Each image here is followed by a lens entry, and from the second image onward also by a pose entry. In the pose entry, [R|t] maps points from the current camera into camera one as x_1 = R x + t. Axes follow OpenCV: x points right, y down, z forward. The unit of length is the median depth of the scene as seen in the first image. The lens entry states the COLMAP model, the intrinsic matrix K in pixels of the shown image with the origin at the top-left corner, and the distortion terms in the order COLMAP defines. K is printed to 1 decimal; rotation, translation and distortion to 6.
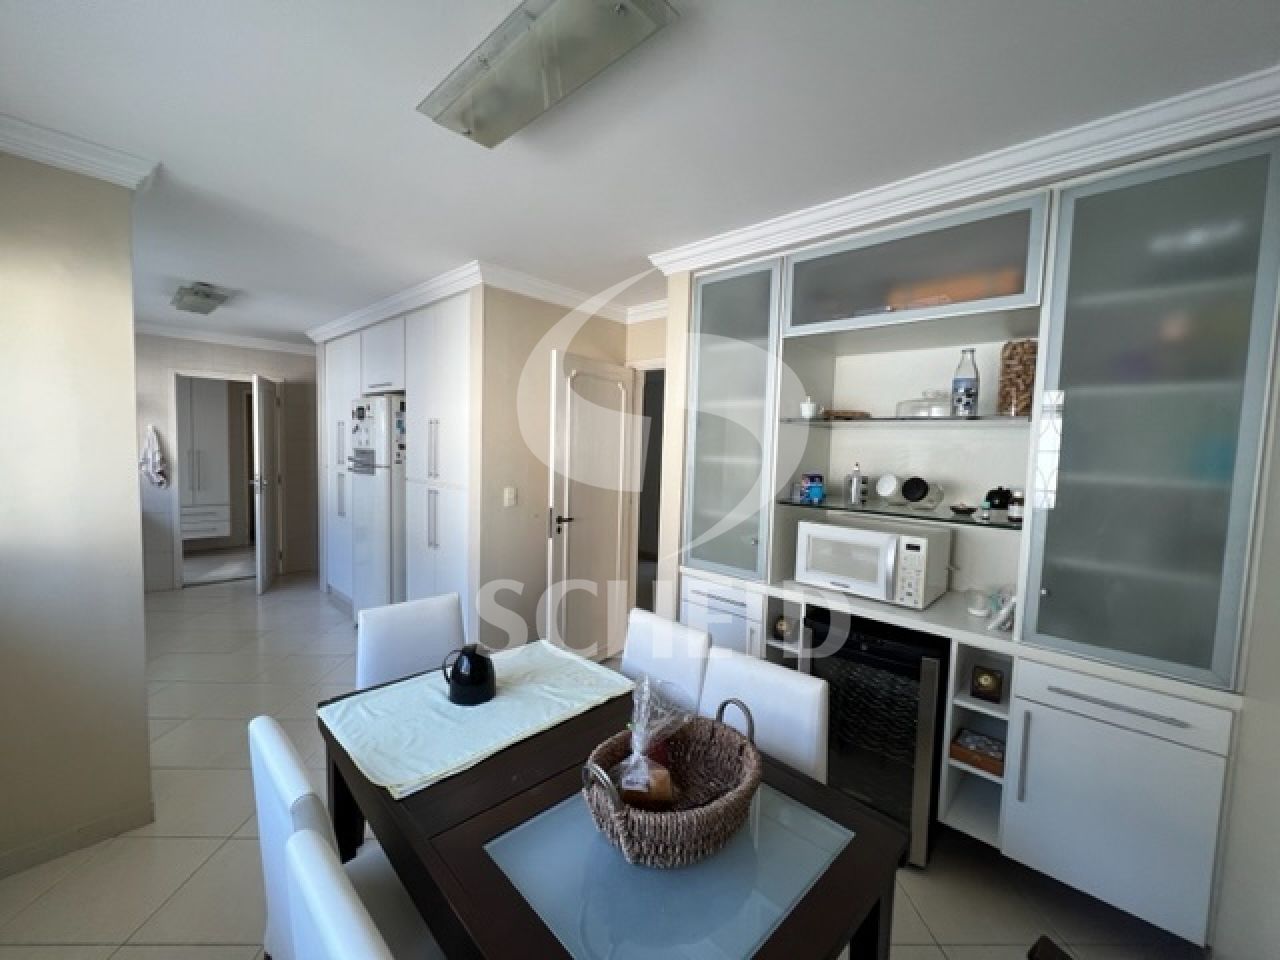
lens RADIAL K [[514.1, 0, 641.9], [0, 514.1, 482.5], [0, 0, 1]] dist [-0.002258, -0.000001]
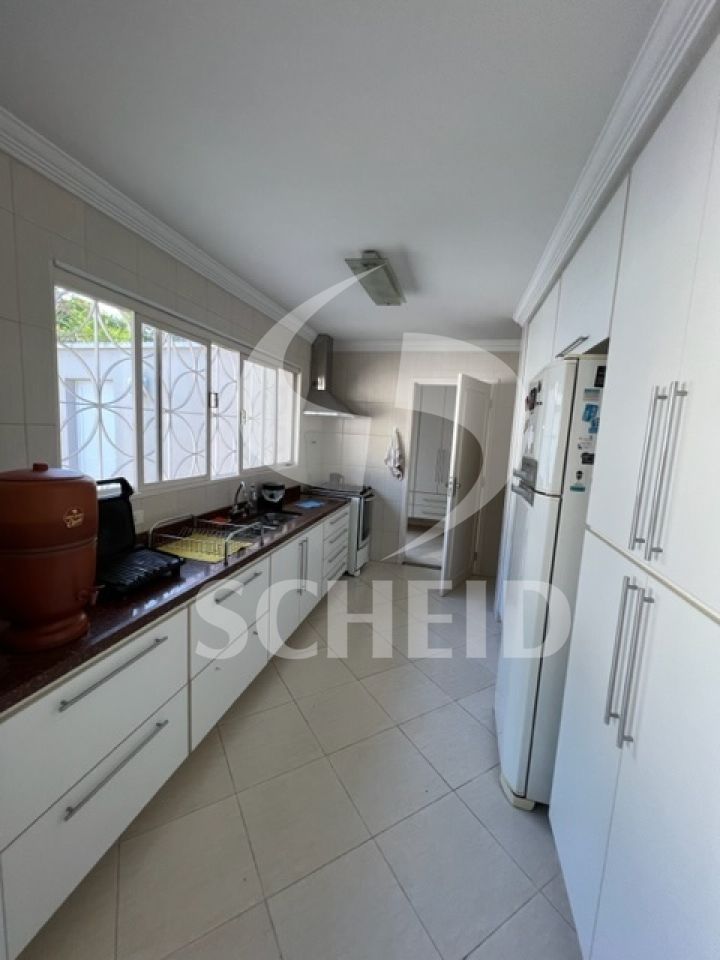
lens RADIAL K [[387.2, 0, 360.0], [0, 387.2, 480.0], [0, 0, 1]] dist [-0.002128, -0.000131]
pose [[0.482677, 0.105162, -0.869462, -0.244679], [-0.100587, 0.992852, 0.064246, -0.050711], [0.870003, 0.056446, 0.489805, 0.621888]]
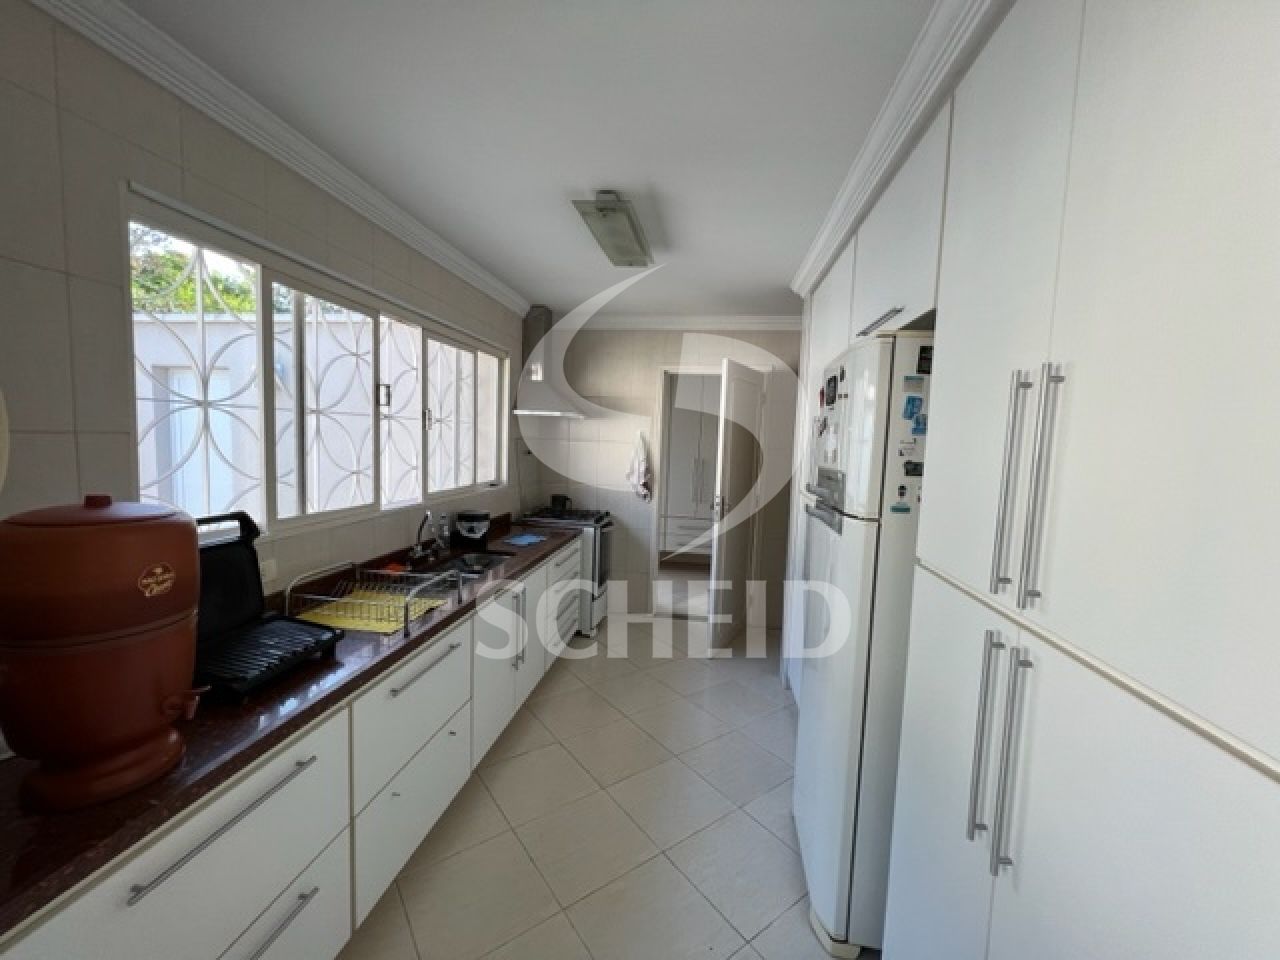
lens RADIAL K [[514.1, 0, 641.9], [0, 514.1, 482.5], [0, 0, 1]] dist [-0.002258, -0.000001]
pose [[0.575707, 0.061347, -0.815352, -0.275129], [-0.079505, 0.996656, 0.018850, -0.050968], [0.813782, 0.053972, 0.578659, 0.622283]]
